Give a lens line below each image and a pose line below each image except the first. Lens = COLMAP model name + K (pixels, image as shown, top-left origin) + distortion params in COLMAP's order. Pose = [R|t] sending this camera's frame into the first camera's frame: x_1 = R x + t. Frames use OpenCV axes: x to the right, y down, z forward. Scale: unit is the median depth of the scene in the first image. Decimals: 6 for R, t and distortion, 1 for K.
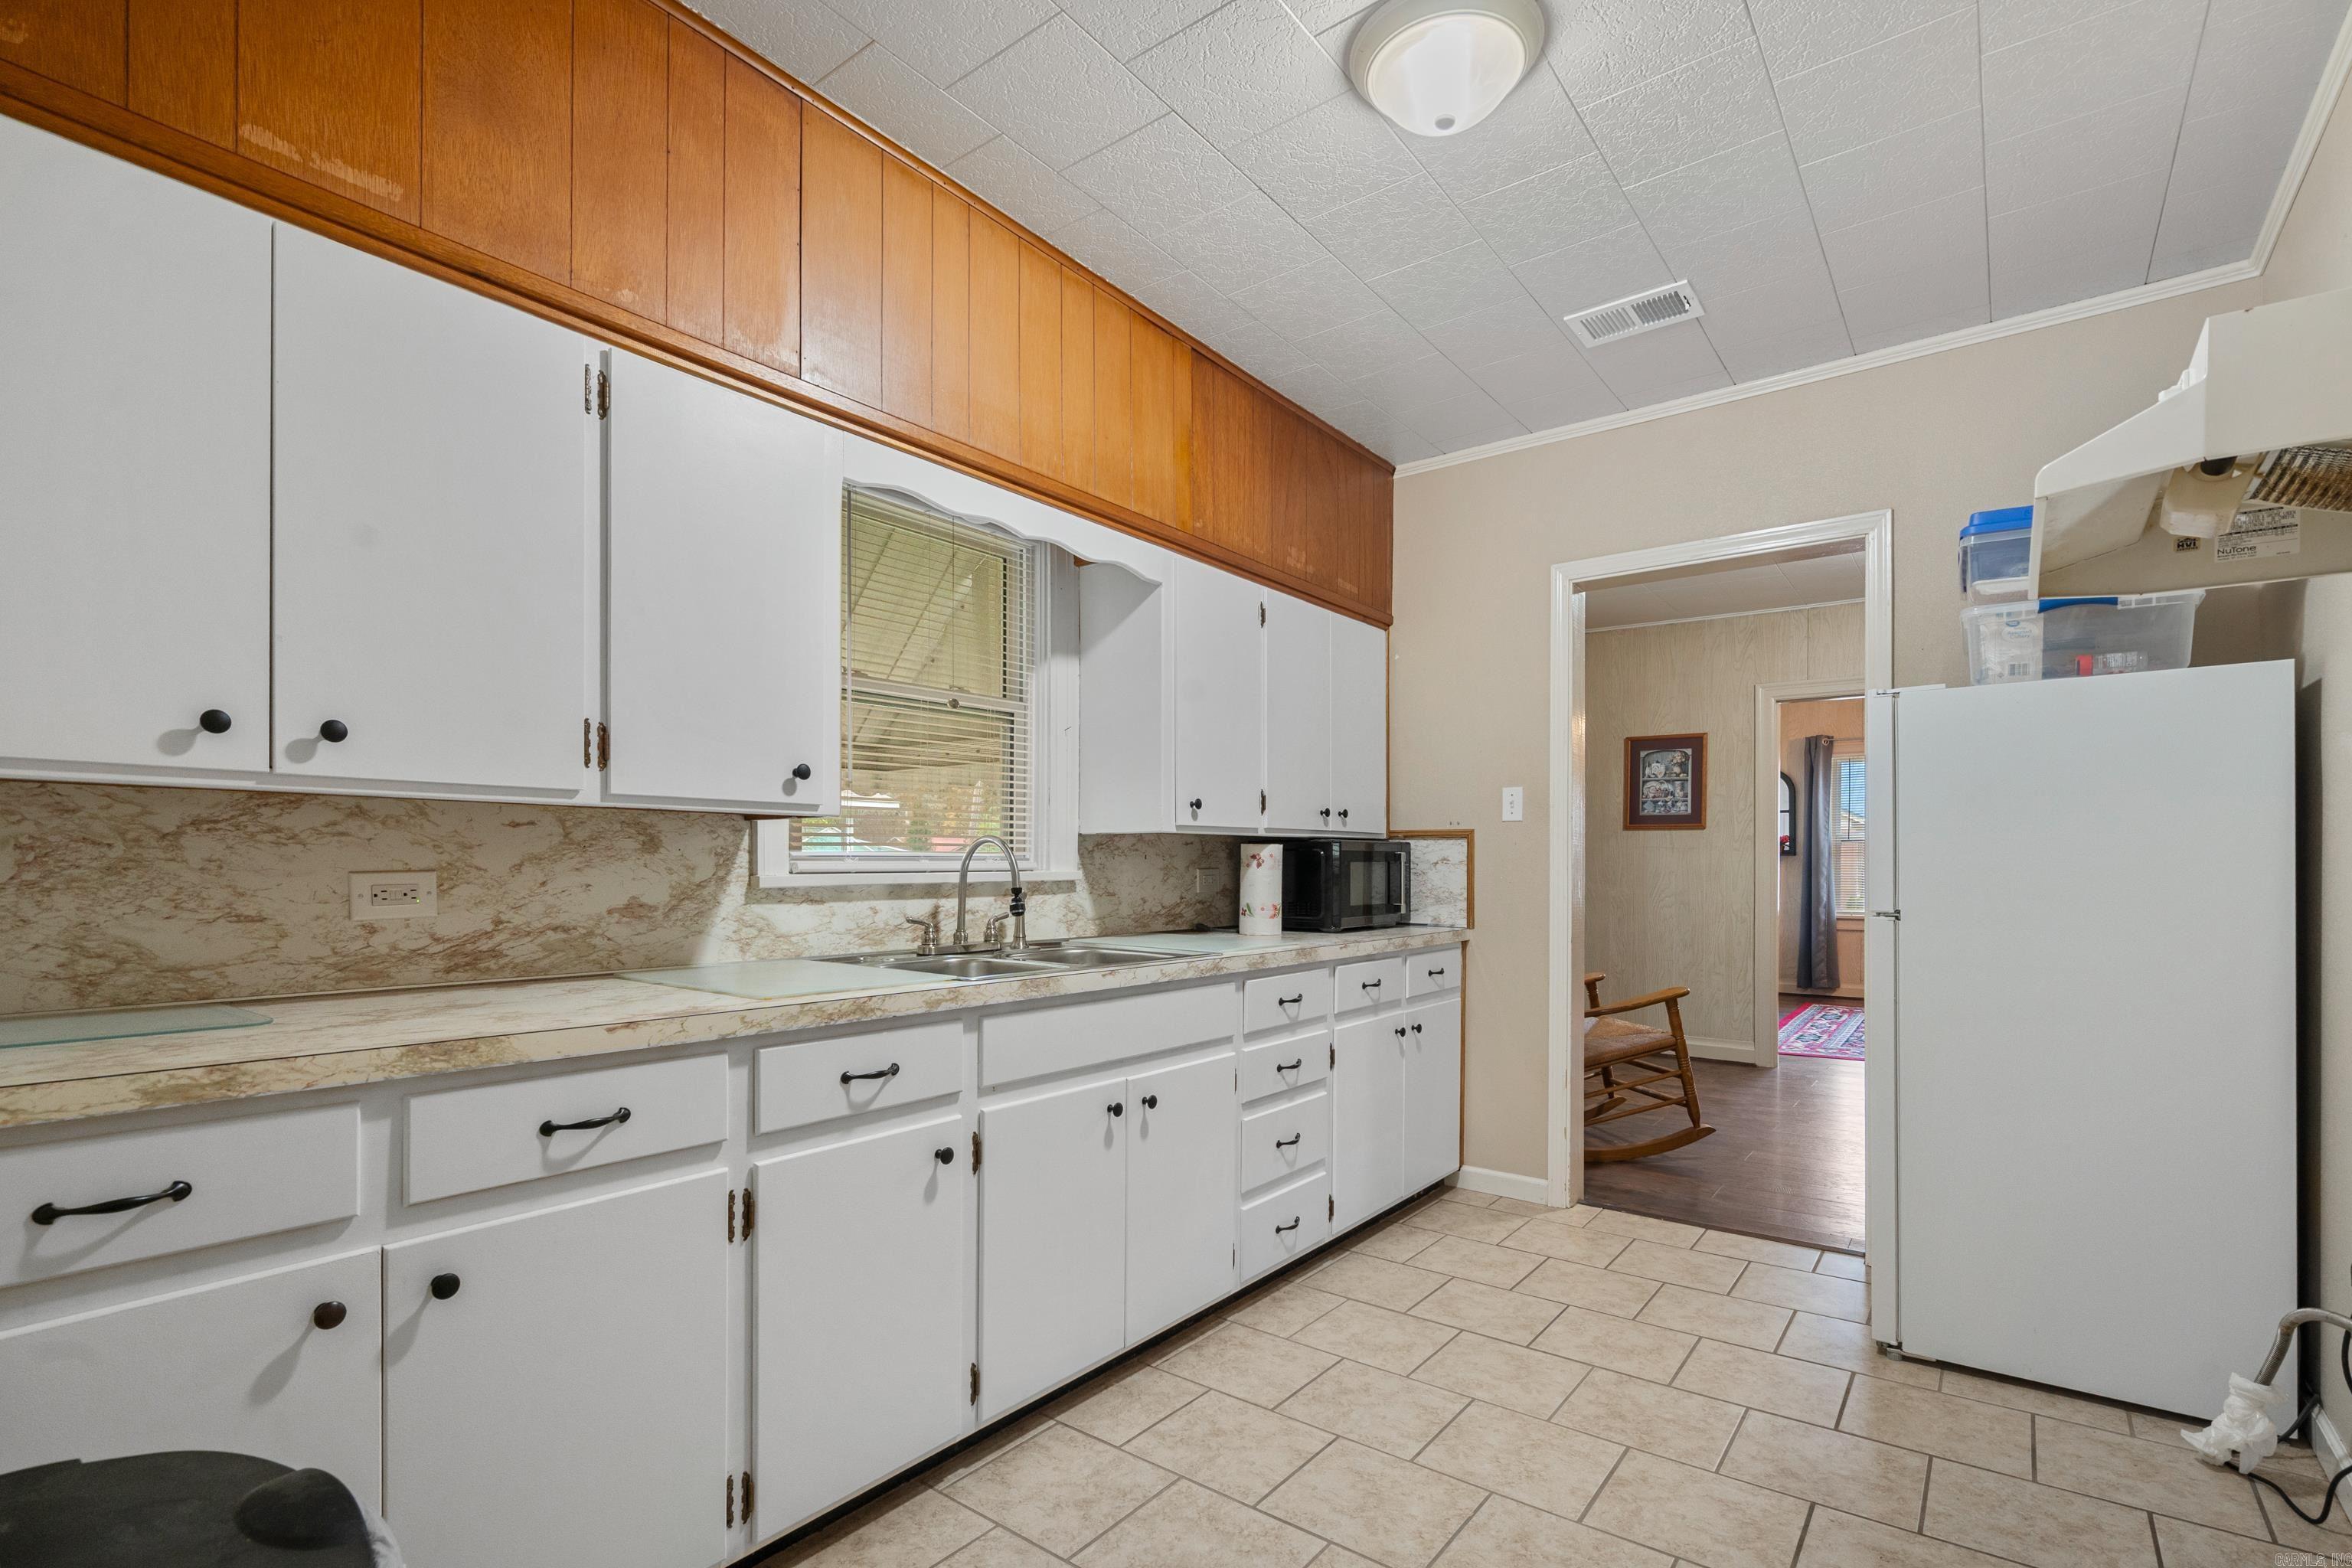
lens RADIAL K [[1080.7, 0, 1178.5], [0, 1080.7, 863.1], [0, 0, 1]] dist [0.001554, 0.000759]
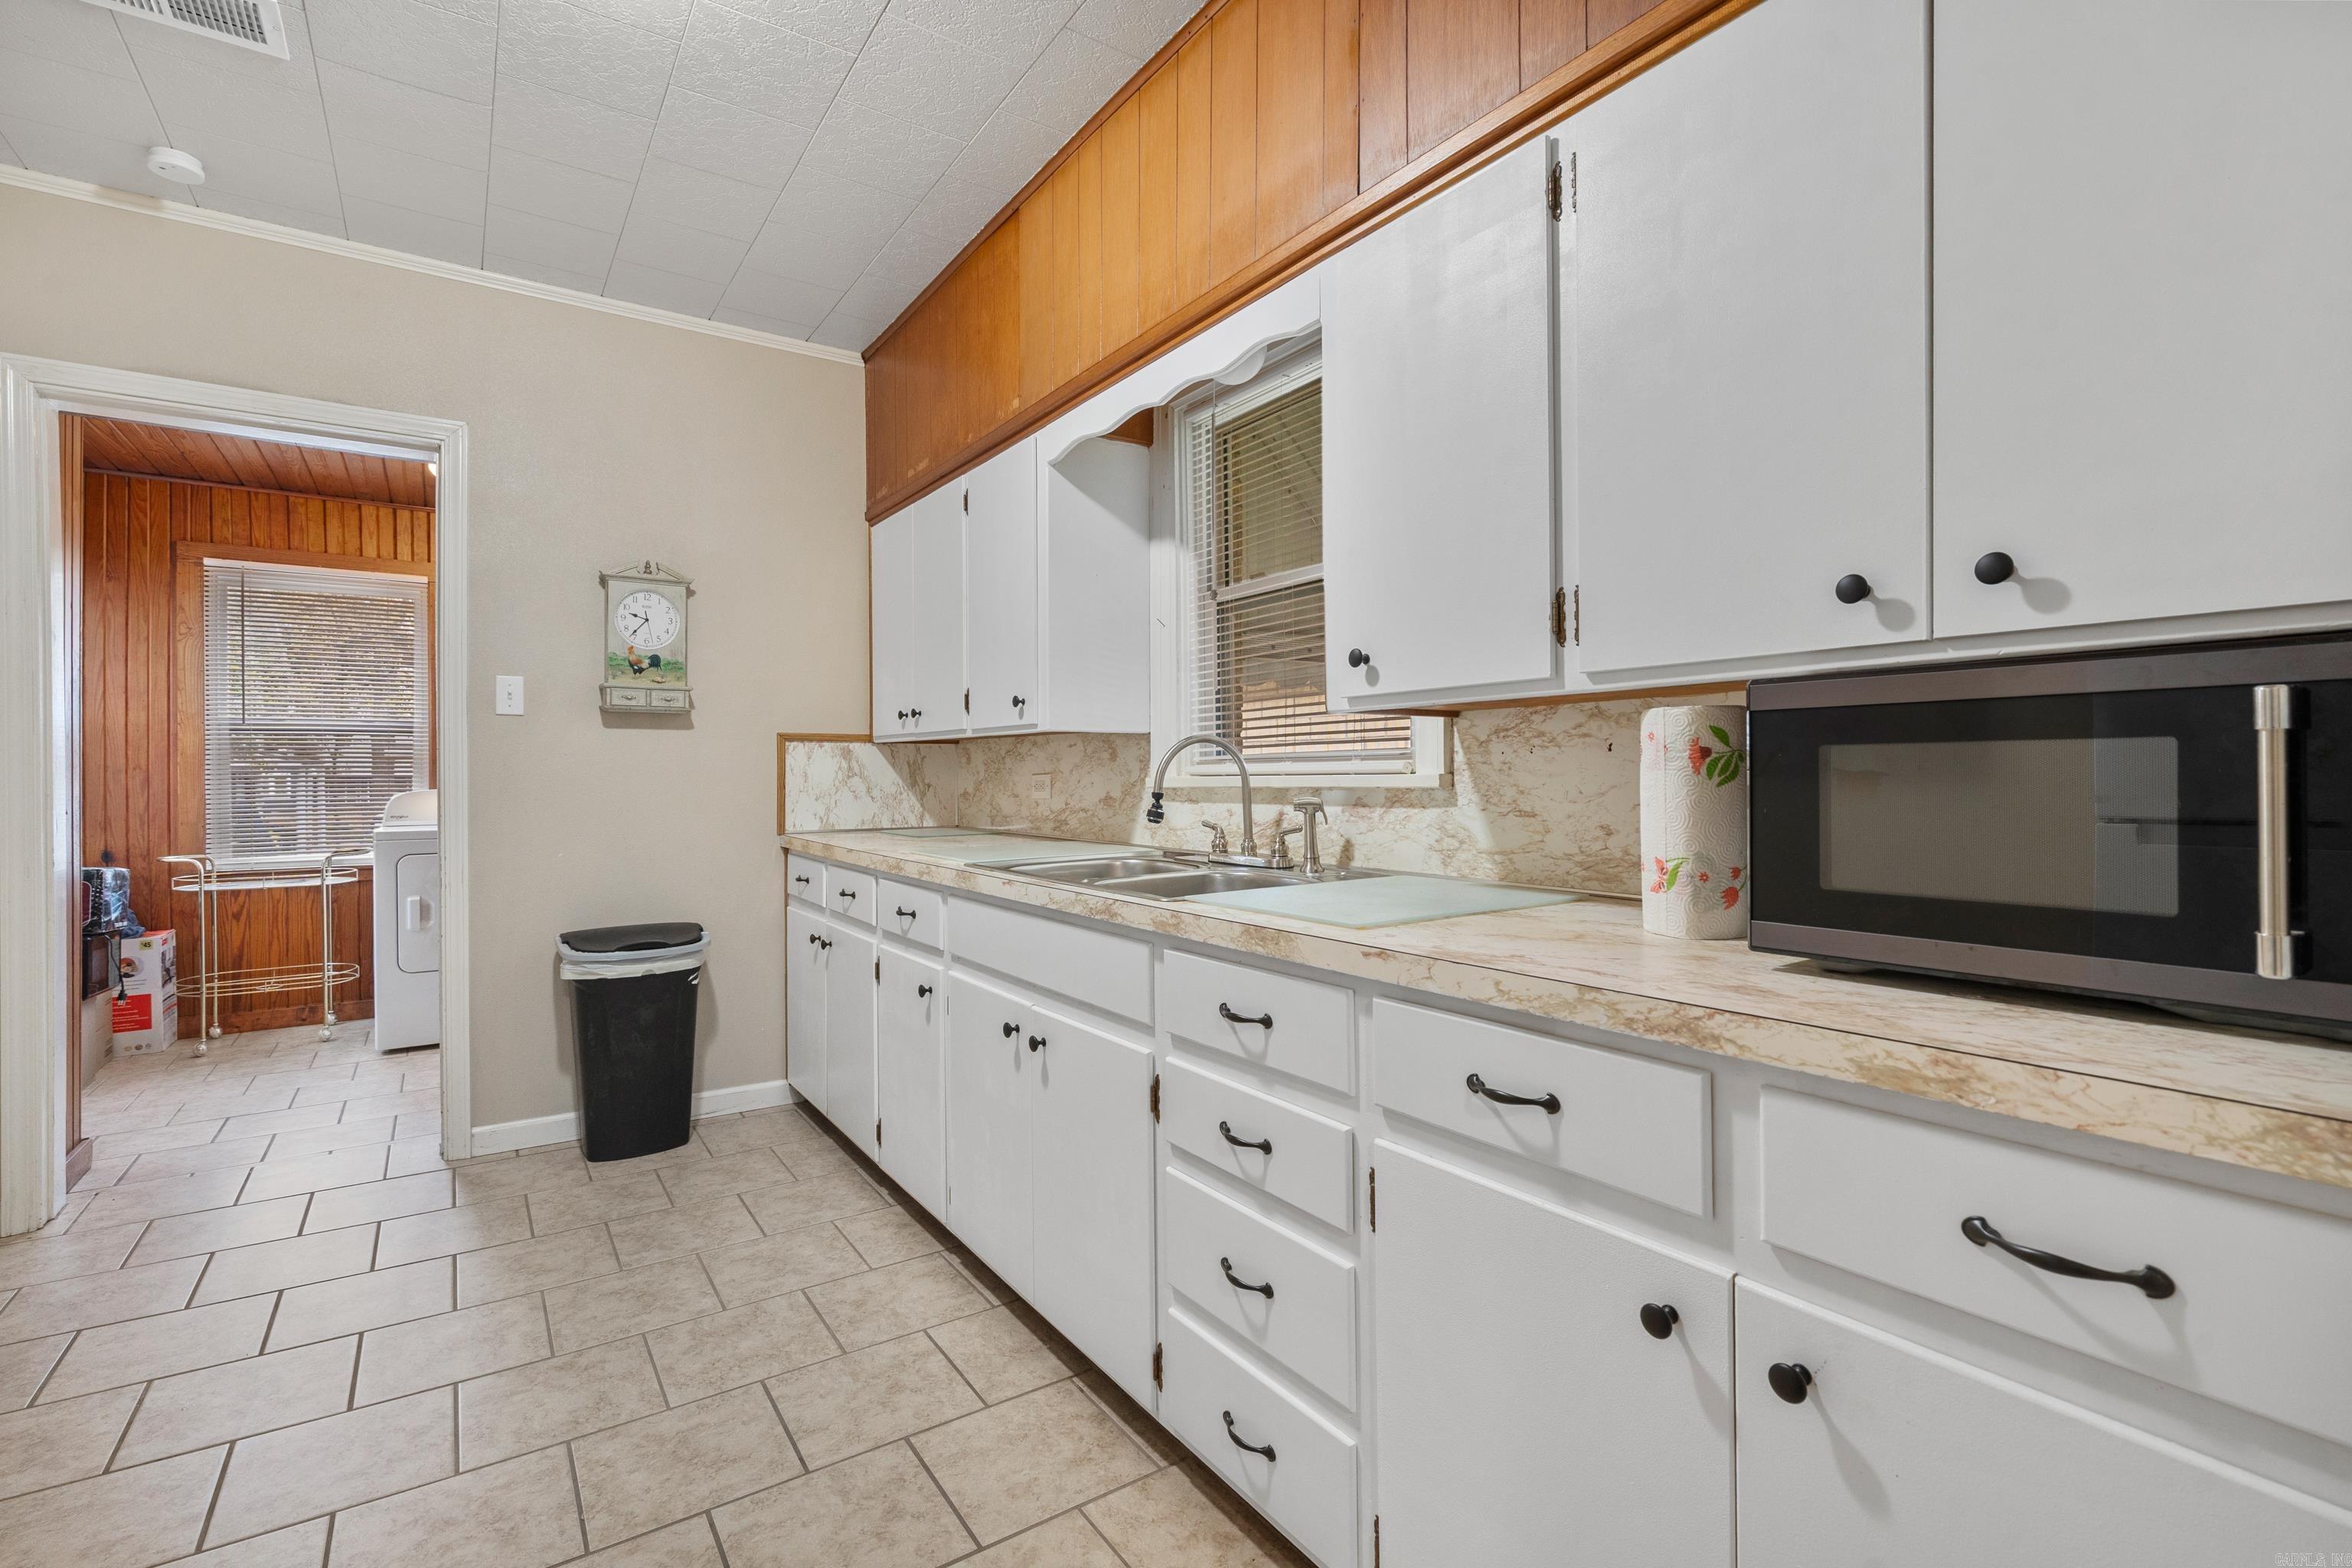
lens RADIAL K [[1080.7, 0, 1181.7], [0, 1080.7, 774.1], [0, 0, 1]] dist [0.001554, 0.000759]
pose [[-0.314479, 0.000213, -0.949265, 0.610948], [0.007262, 0.999971, -0.002182, 0.008052], [0.949237, -0.007579, -0.314471, 1.122064]]
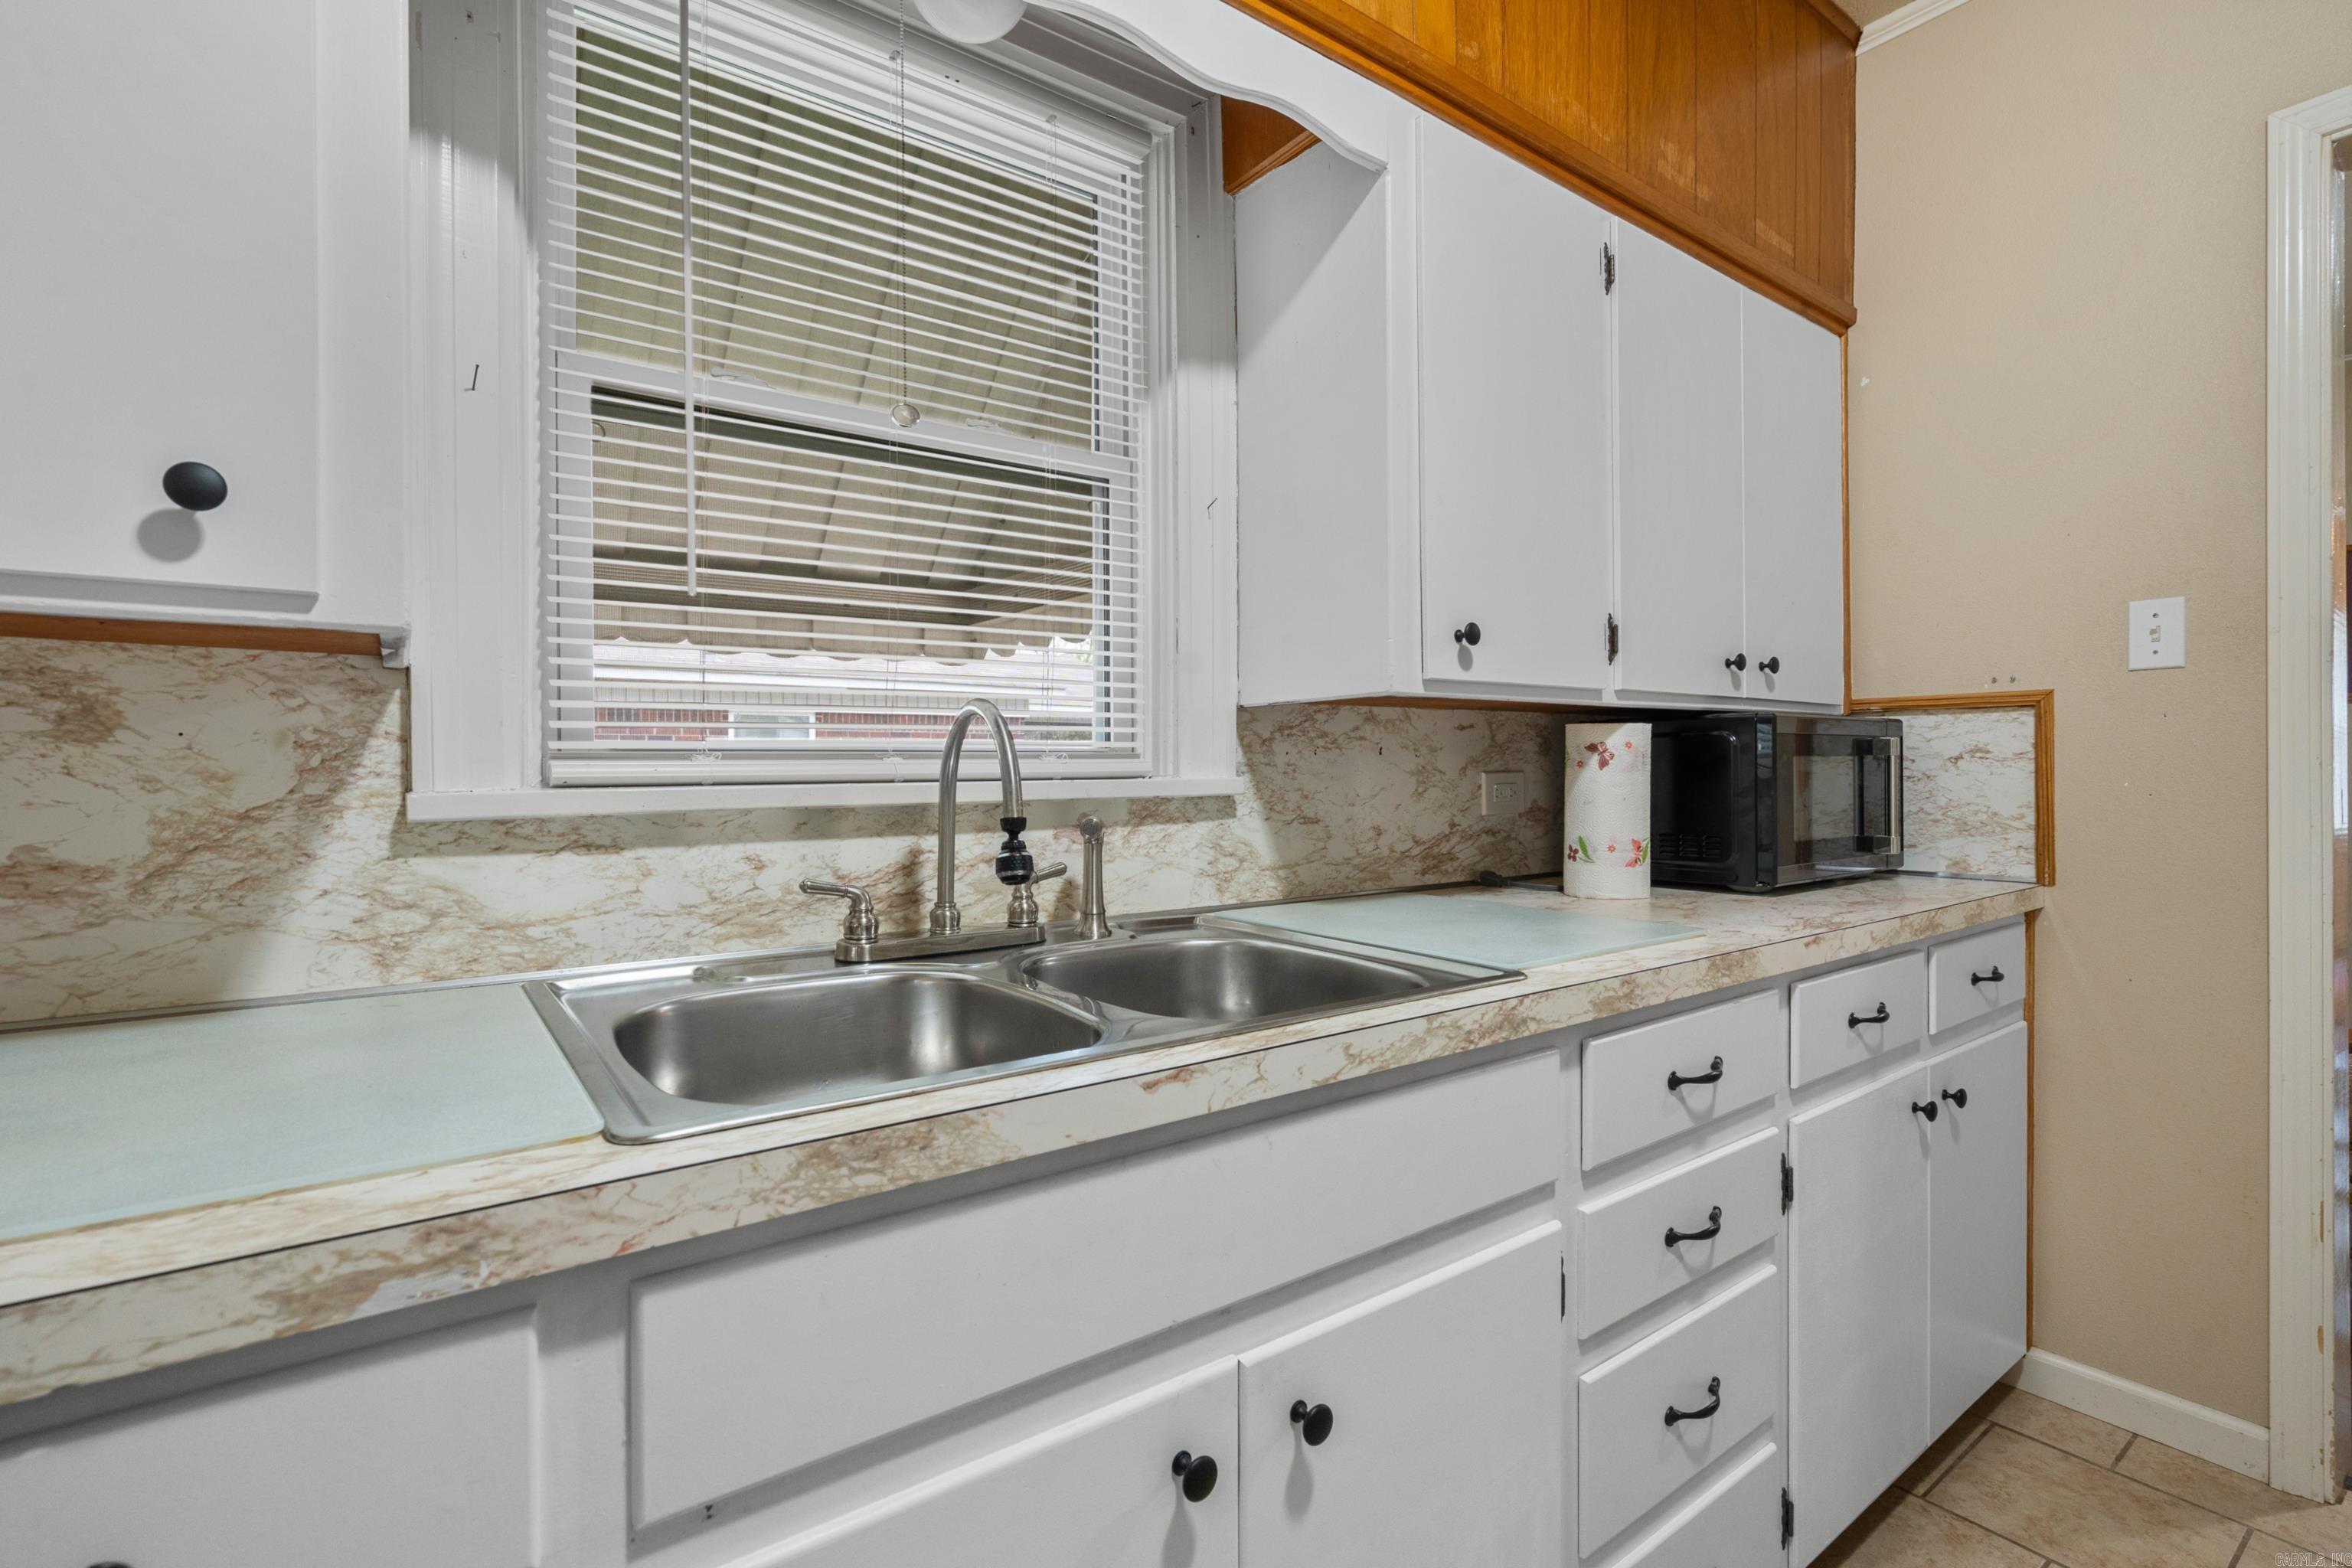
lens RADIAL K [[1080.7, 0, 1179.3], [0, 1080.7, 774.0], [0, 0, 1]] dist [0.001554, 0.000759]
pose [[0.960821, -0.008498, -0.277039, 0.026257], [0.009394, 0.999954, 0.001907, 0.004640], [0.277010, -0.004434, 0.960857, 0.522965]]
